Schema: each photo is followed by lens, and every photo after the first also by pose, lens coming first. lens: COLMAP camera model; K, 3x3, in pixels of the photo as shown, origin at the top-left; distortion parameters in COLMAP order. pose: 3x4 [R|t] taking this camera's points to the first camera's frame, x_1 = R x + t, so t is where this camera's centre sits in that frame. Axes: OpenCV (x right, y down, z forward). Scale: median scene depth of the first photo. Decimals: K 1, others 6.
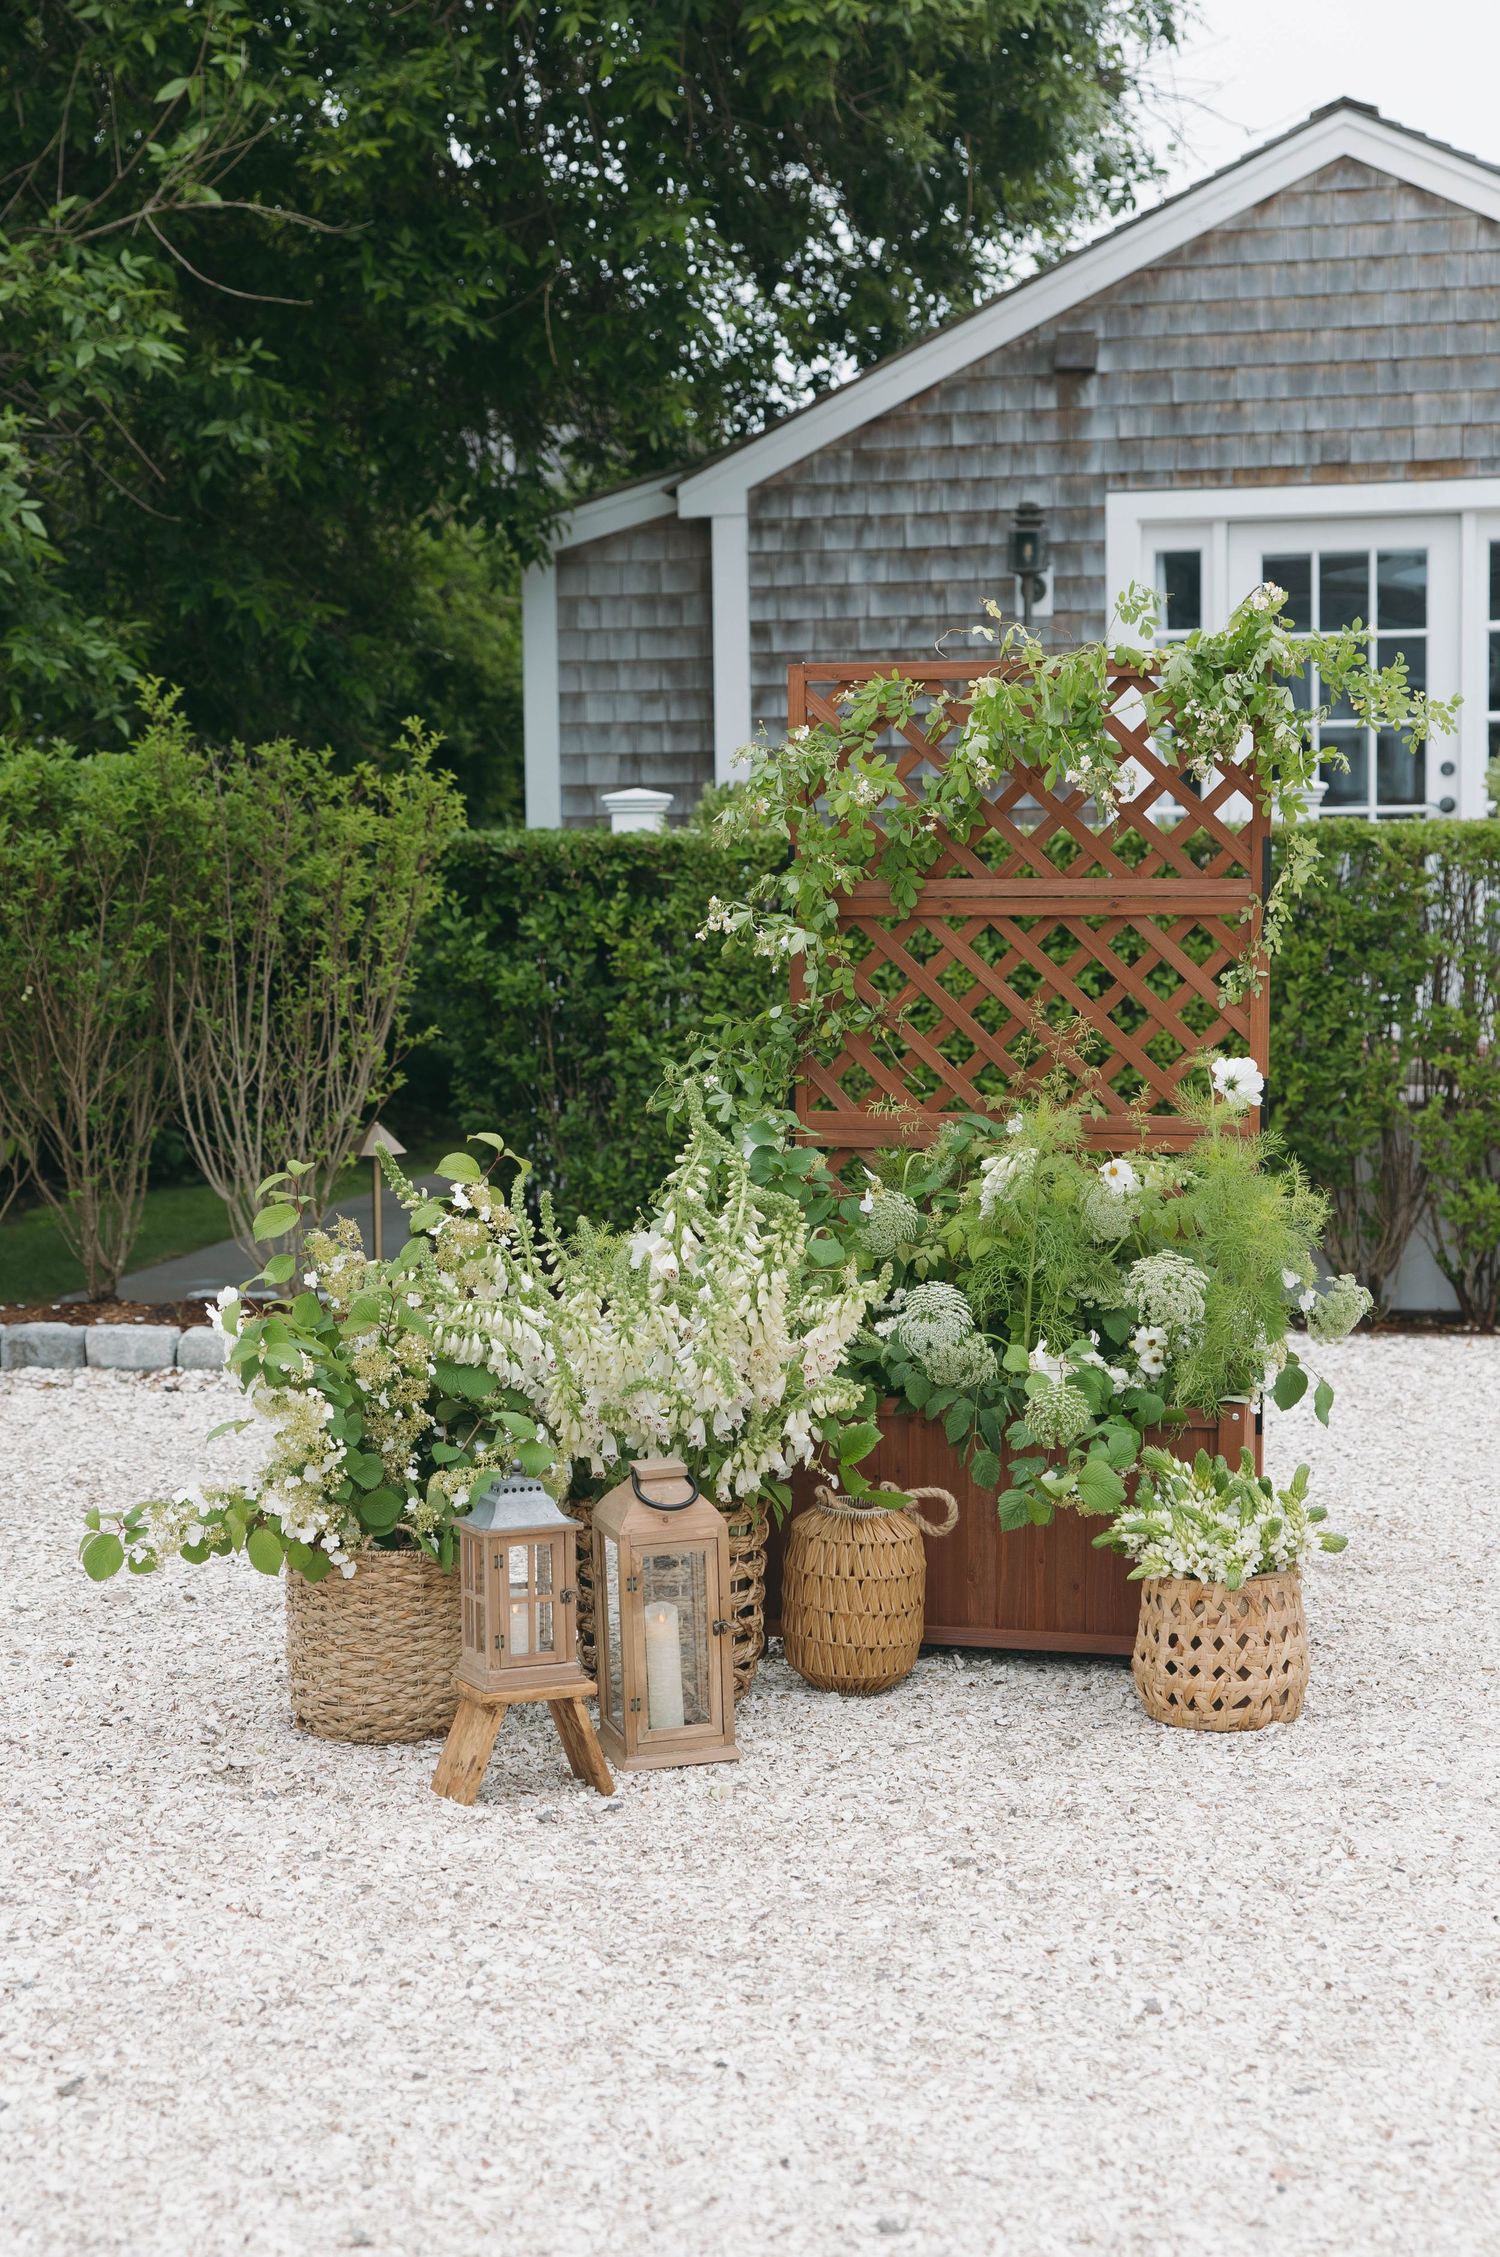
lens RADIAL K [[3358.6, 0, 744.1], [0, 3358.6, 1170.7], [0, 0, 1]] dist [0.010311, 0.052045]
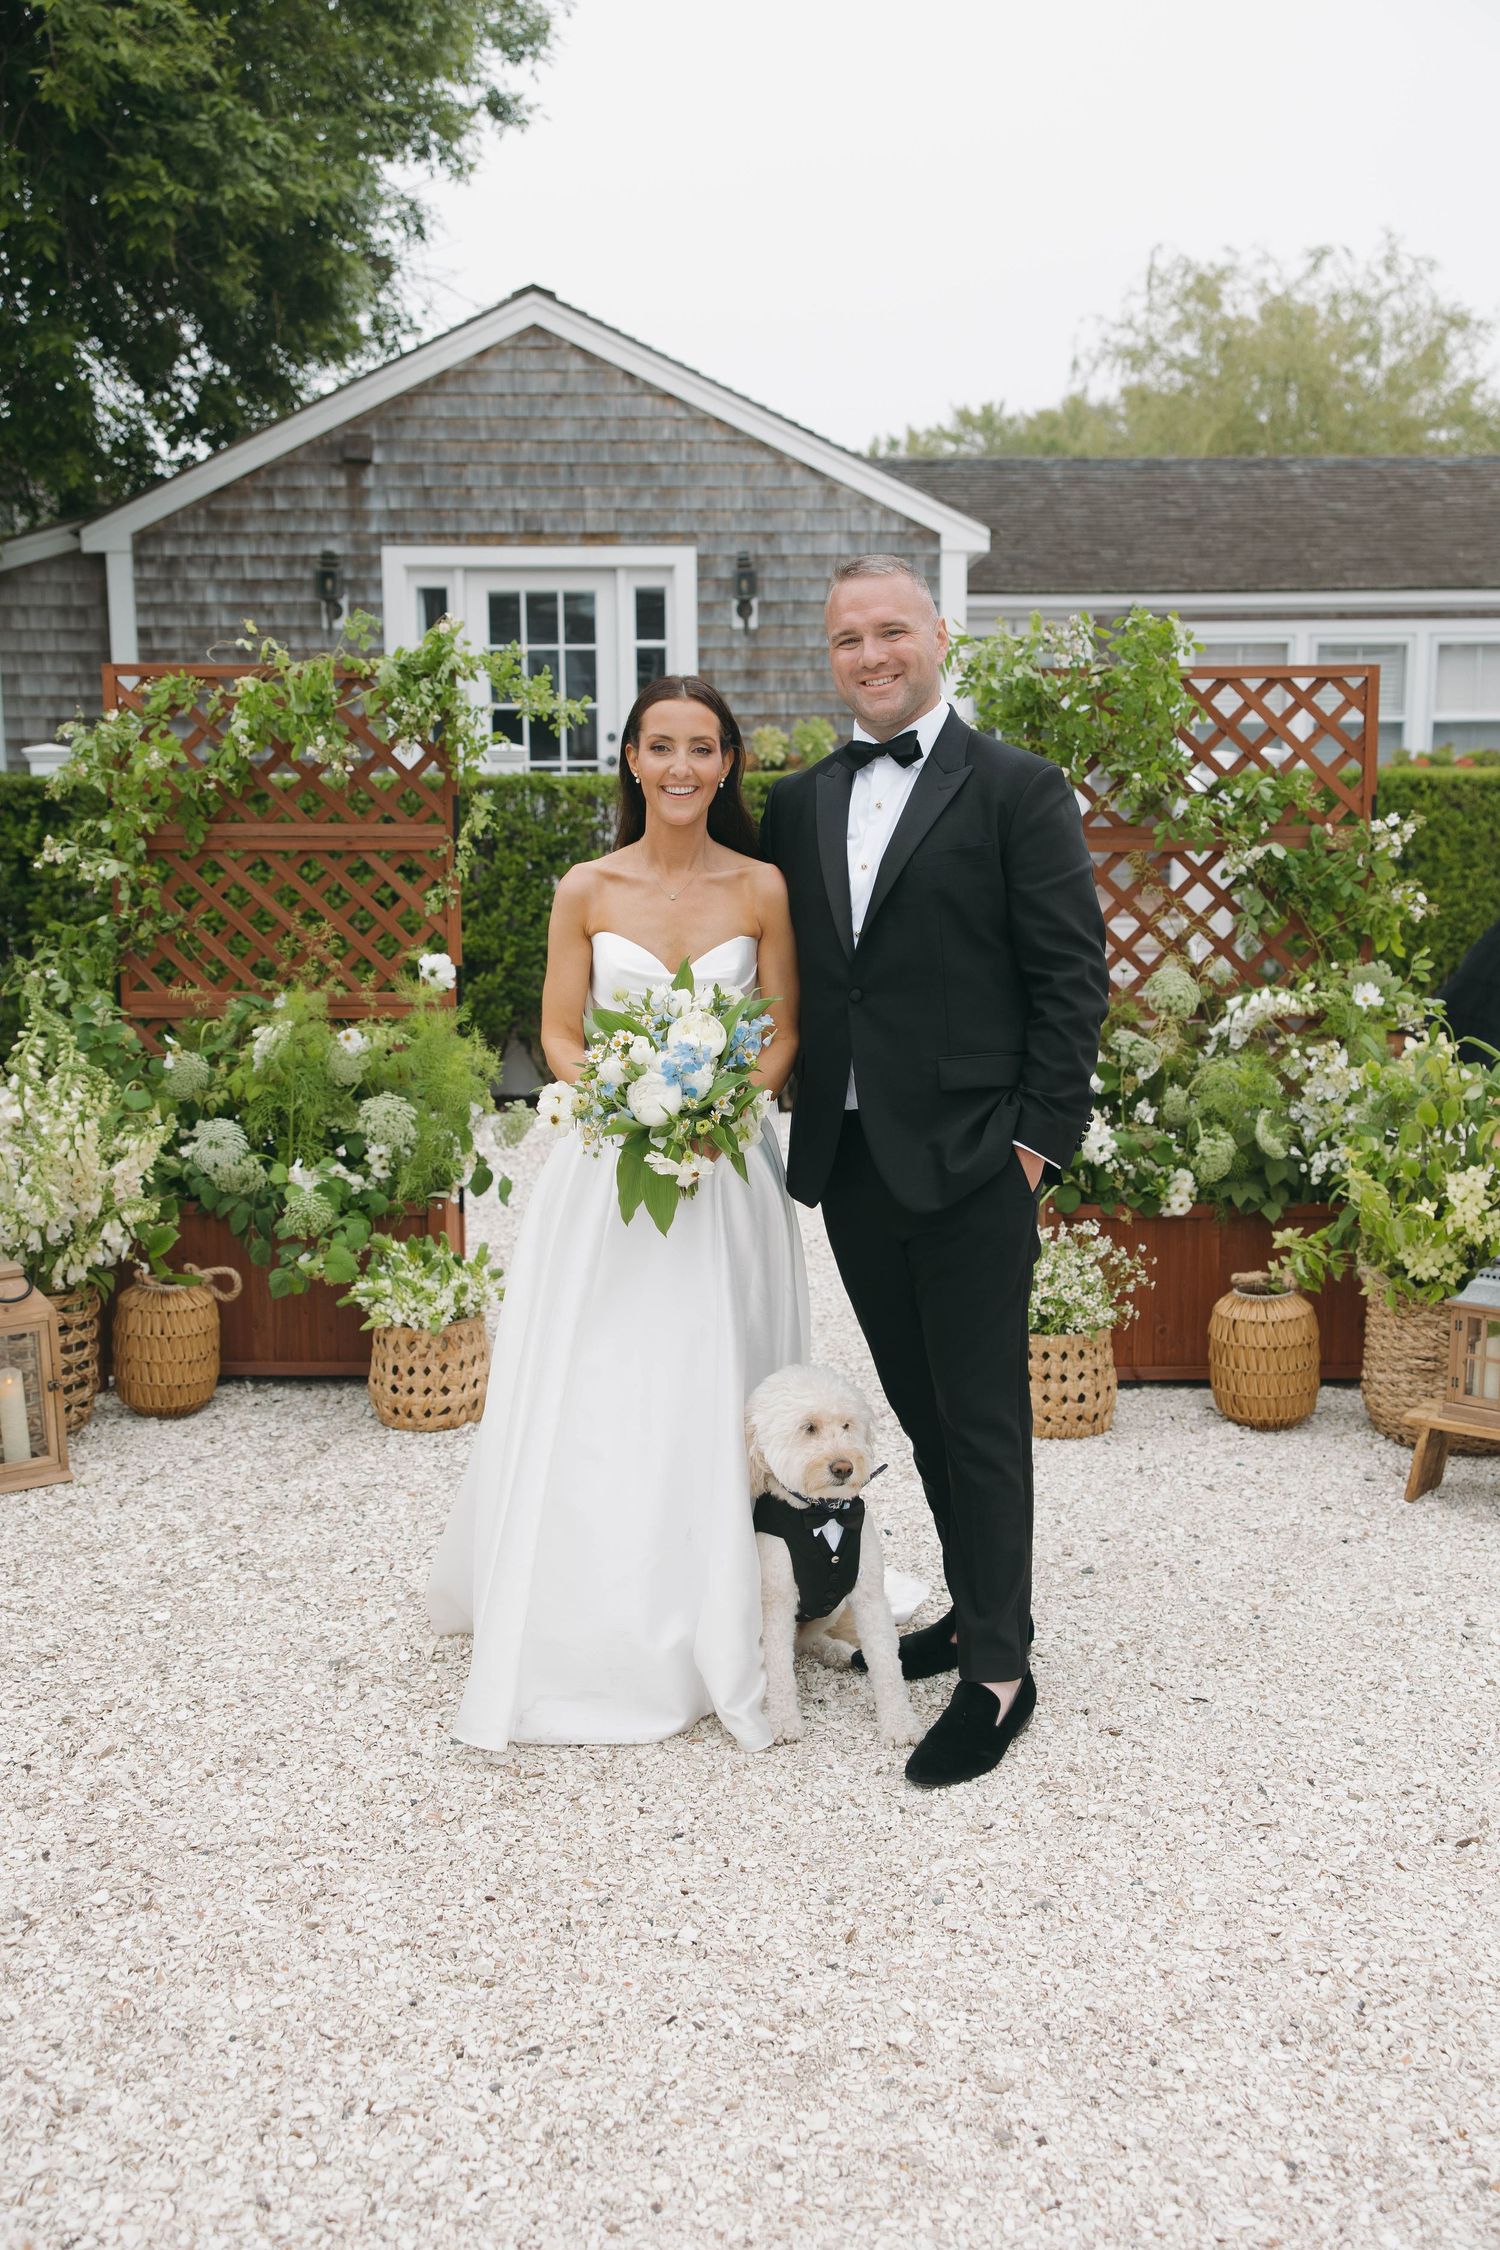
lens RADIAL K [[2096.0, 0, 750.0], [0, 2096.0, 1125.0], [0, 0, 1]] dist [-0.001230, 0.032010]
pose [[0.966644, -0.032576, 0.254042, 0.026652], [0.015012, 0.997379, 0.070776, -0.012204], [-0.255682, -0.064602, 0.964600, 0.060832]]
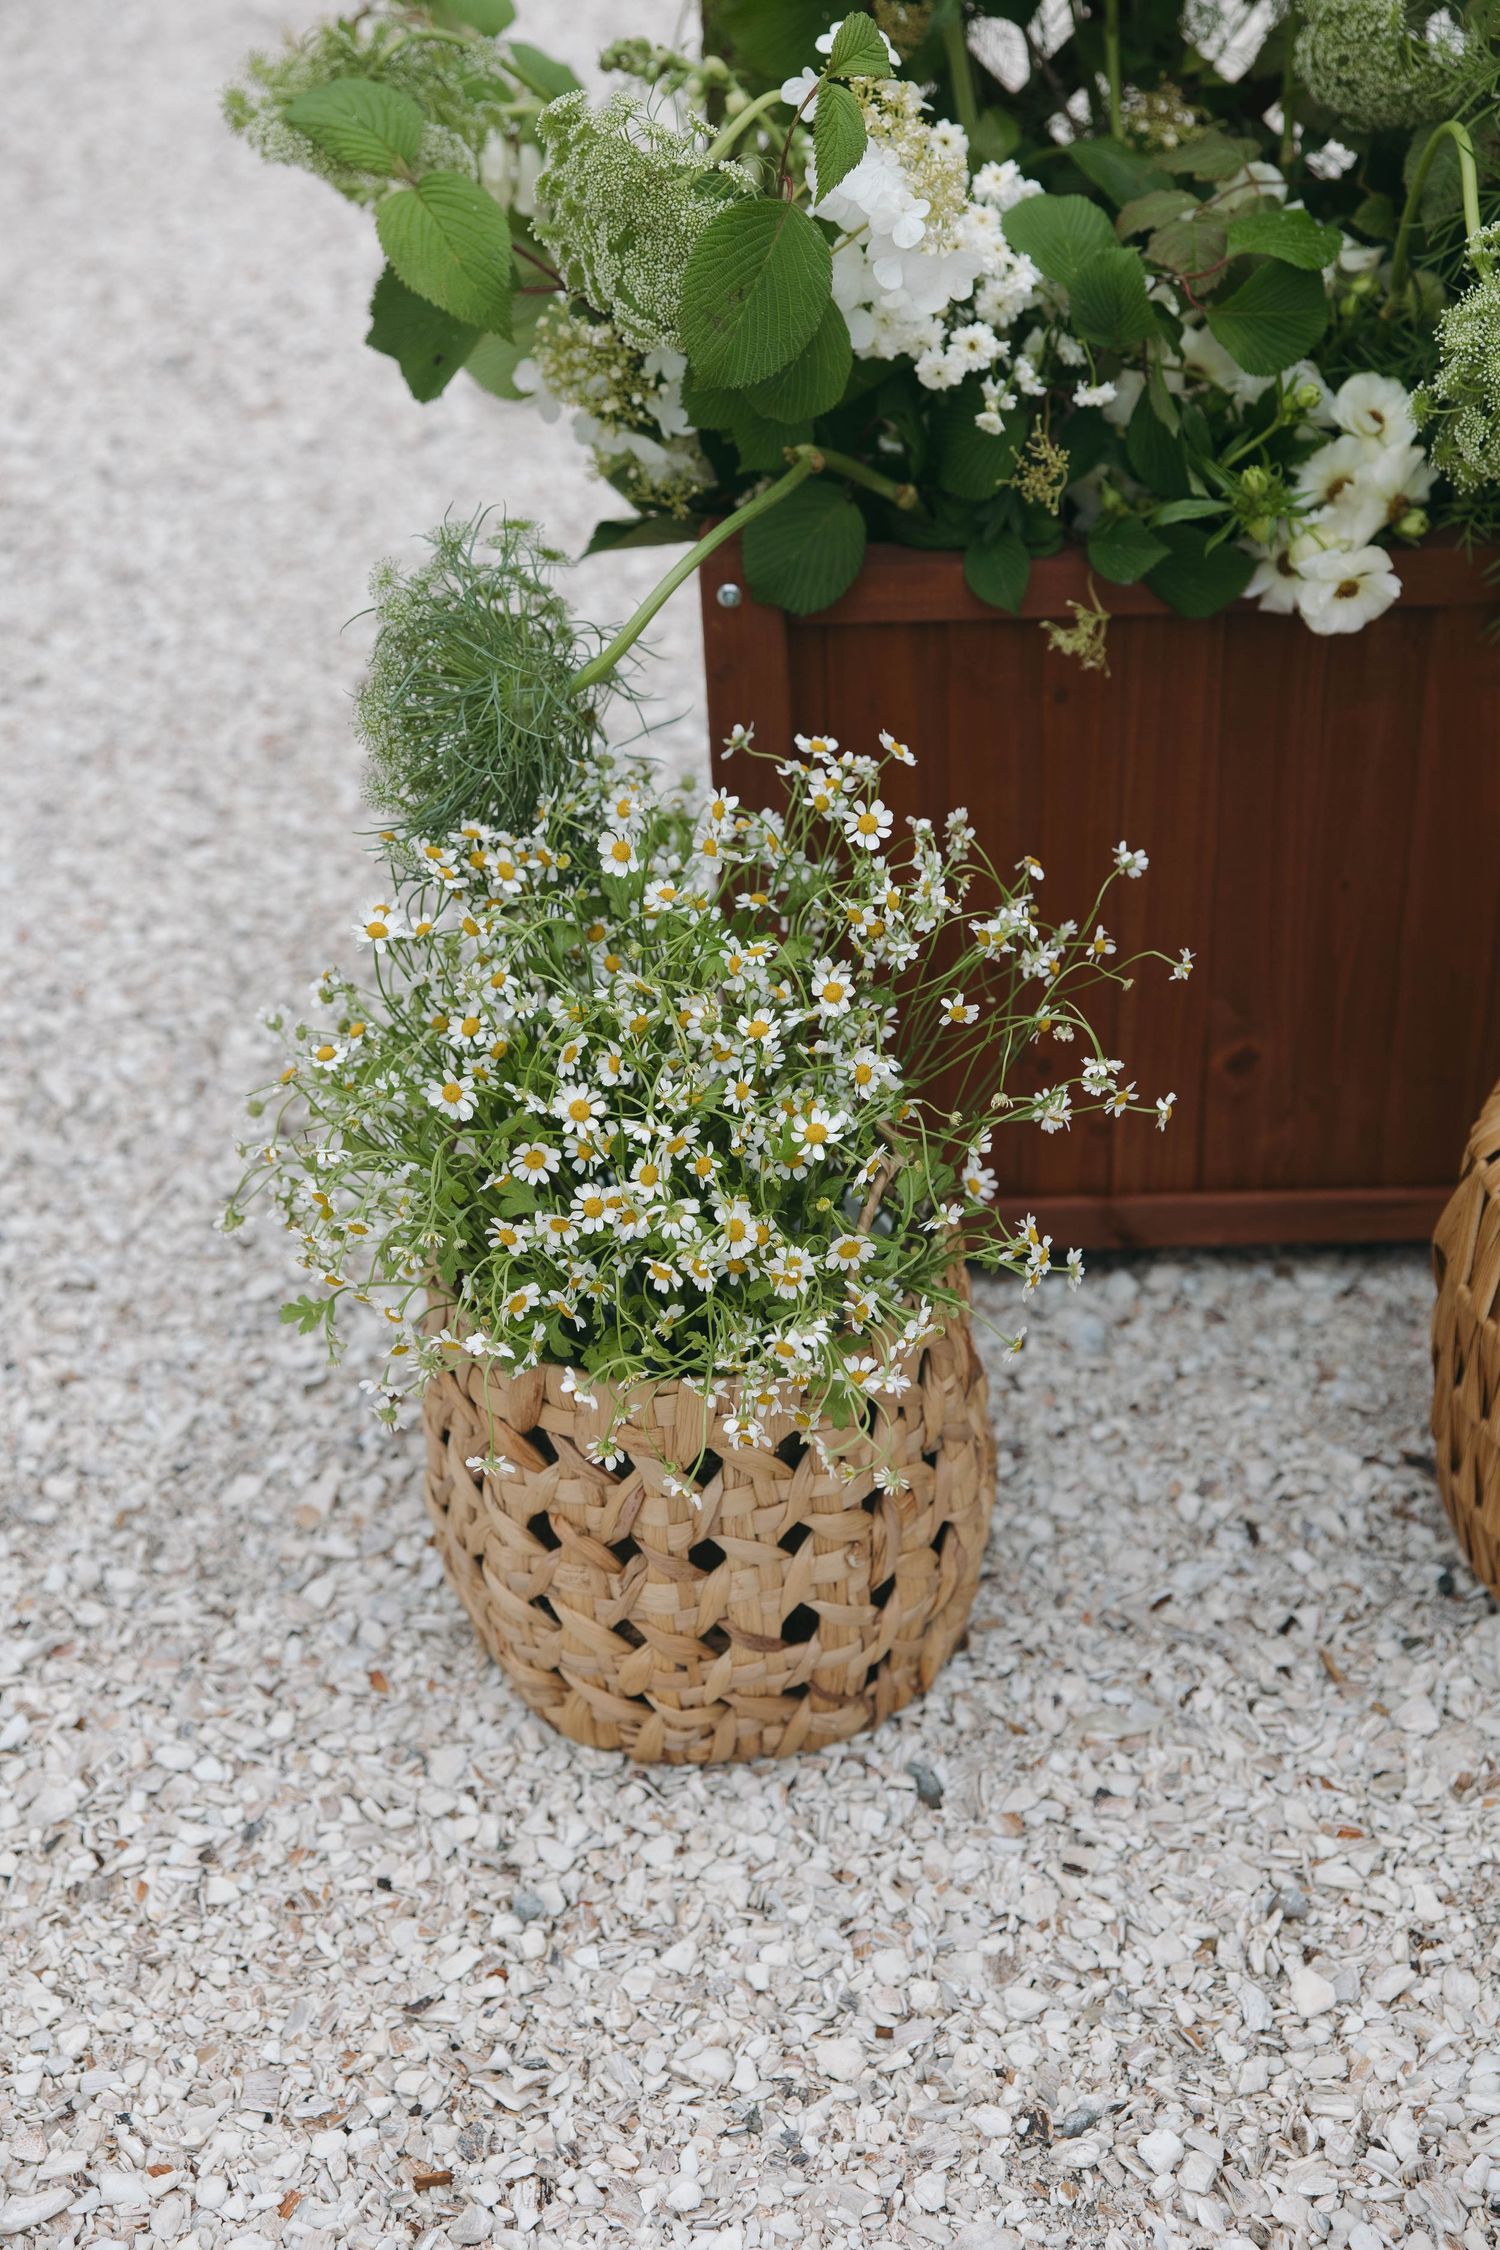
lens RADIAL K [[3019.7, 0, 739.9], [0, 3019.7, 1117.2], [0, 0, 1]] dist [0.007877, 0.011490]
pose [[0.966457, -0.158707, 0.201921, 0.182502], [0.042028, 0.873349, 0.485278, -0.006212], [-0.253365, -0.460514, 0.850725, 0.370957]]
